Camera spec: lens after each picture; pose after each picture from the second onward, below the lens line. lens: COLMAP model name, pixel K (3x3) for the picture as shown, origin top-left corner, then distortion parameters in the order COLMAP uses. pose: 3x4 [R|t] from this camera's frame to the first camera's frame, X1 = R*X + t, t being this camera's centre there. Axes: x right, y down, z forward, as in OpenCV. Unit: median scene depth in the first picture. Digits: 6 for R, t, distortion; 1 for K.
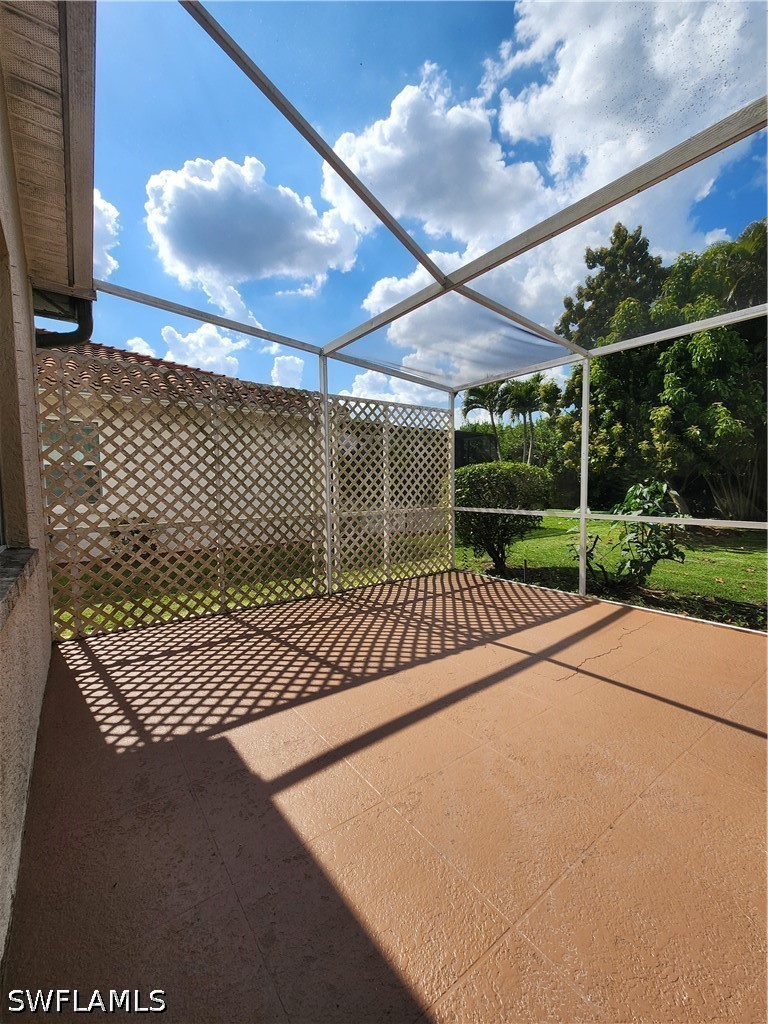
lens RADIAL K [[416.3, 0, 385.9], [0, 416.3, 514.8], [0, 0, 1]] dist [0.001749, 0.000070]
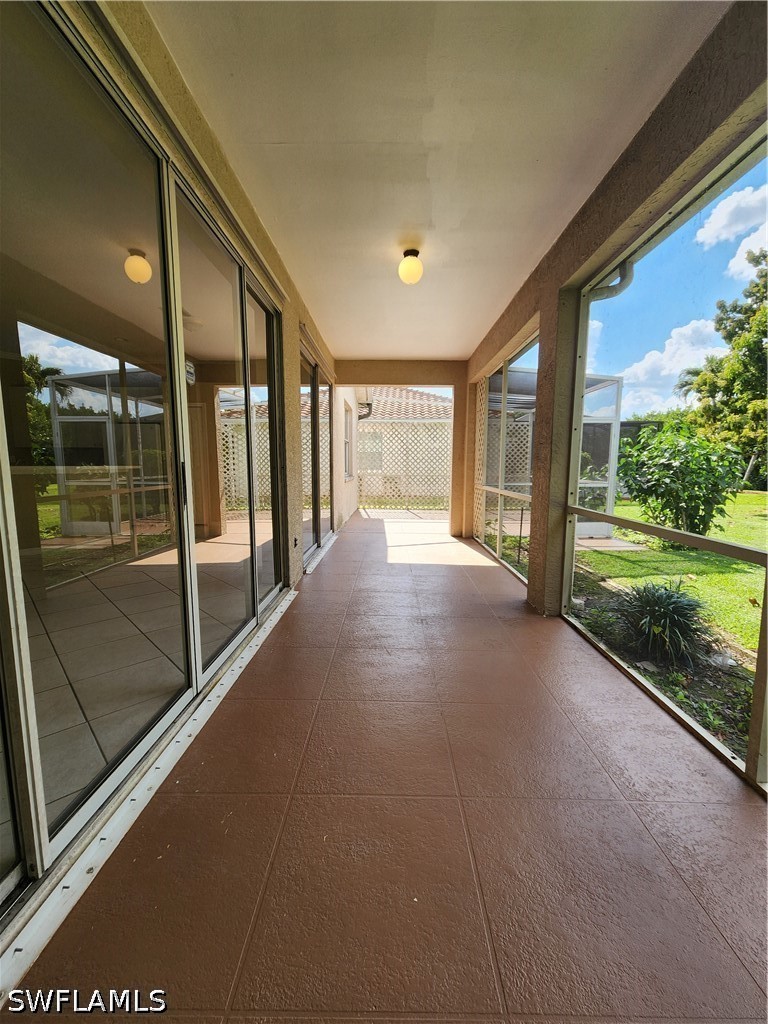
lens RADIAL K [[416.3, 0, 384.2], [0, 416.3, 512.5], [0, 0, 1]] dist [0.001749, 0.000070]
pose [[0.778541, 0.092442, -0.620748, 1.153242], [-0.056514, 0.995401, 0.077355, 0.055272], [0.625044, -0.025143, 0.780185, -1.178105]]
